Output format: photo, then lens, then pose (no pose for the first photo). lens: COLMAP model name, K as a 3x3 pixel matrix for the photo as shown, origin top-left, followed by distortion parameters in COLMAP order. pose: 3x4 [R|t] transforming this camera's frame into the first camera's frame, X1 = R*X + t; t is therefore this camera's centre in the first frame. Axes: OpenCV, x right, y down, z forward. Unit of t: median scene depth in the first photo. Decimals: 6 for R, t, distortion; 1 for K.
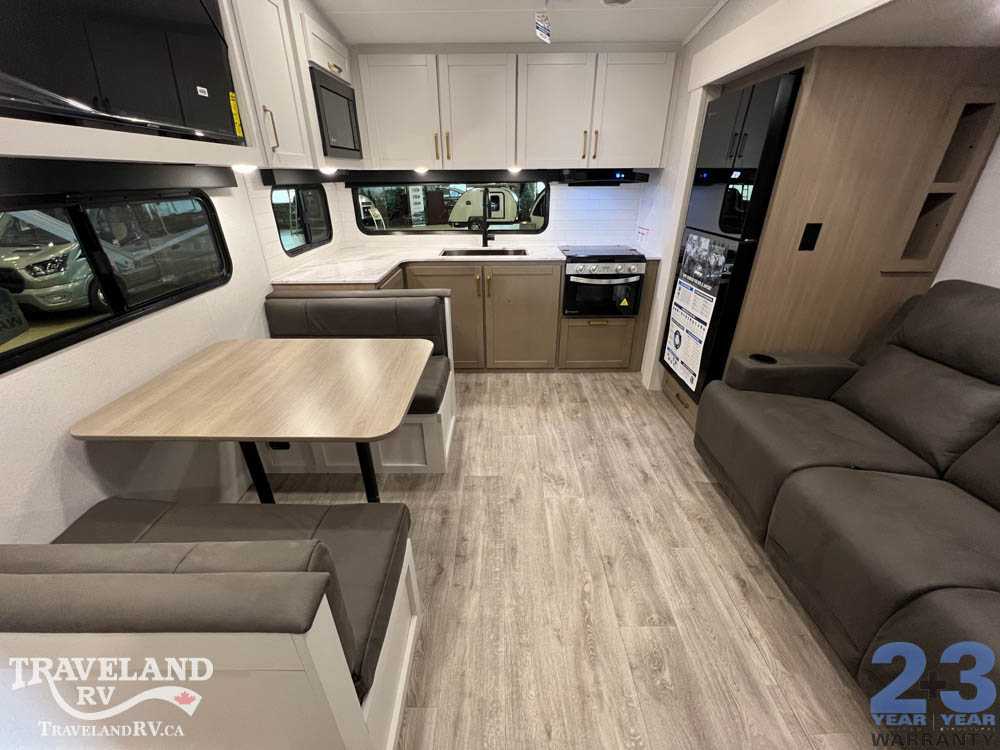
lens RADIAL K [[400.3, 0, 498.0], [0, 400.3, 373.5], [0, 0, 1]] dist [-0.001111, 0.000263]
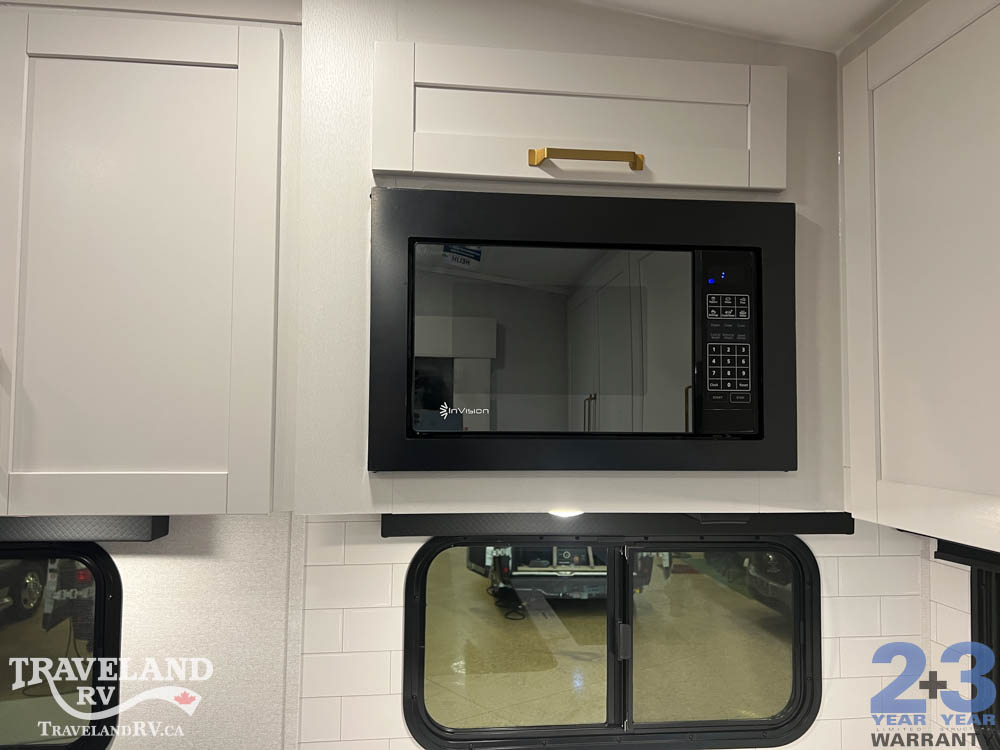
lens RADIAL K [[761.0, 0, 501.9], [0, 761.0, 375.7], [0, 0, 1]] dist [0.039371, -0.029815]
pose [[0.123284, -0.041586, -0.991500, 0.074043], [-0.450430, 0.887929, -0.093249, -0.658488], [0.884259, 0.458097, 0.090736, 1.117107]]
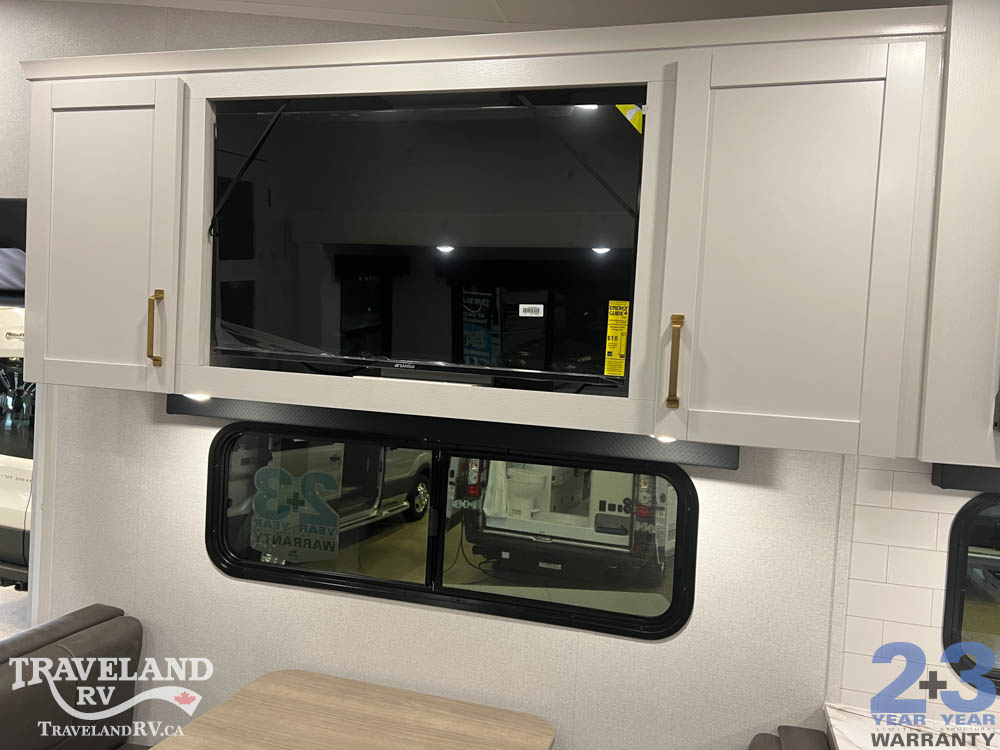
lens RADIAL K [[761.0, 0, 504.7], [0, 761.0, 379.4], [0, 0, 1]] dist [0.039371, -0.029815]
pose [[-0.271984, 0.025949, -0.961952, 0.231702], [-0.475461, 0.865473, 0.157779, -0.551093], [0.836637, 0.500284, -0.223057, 0.899042]]
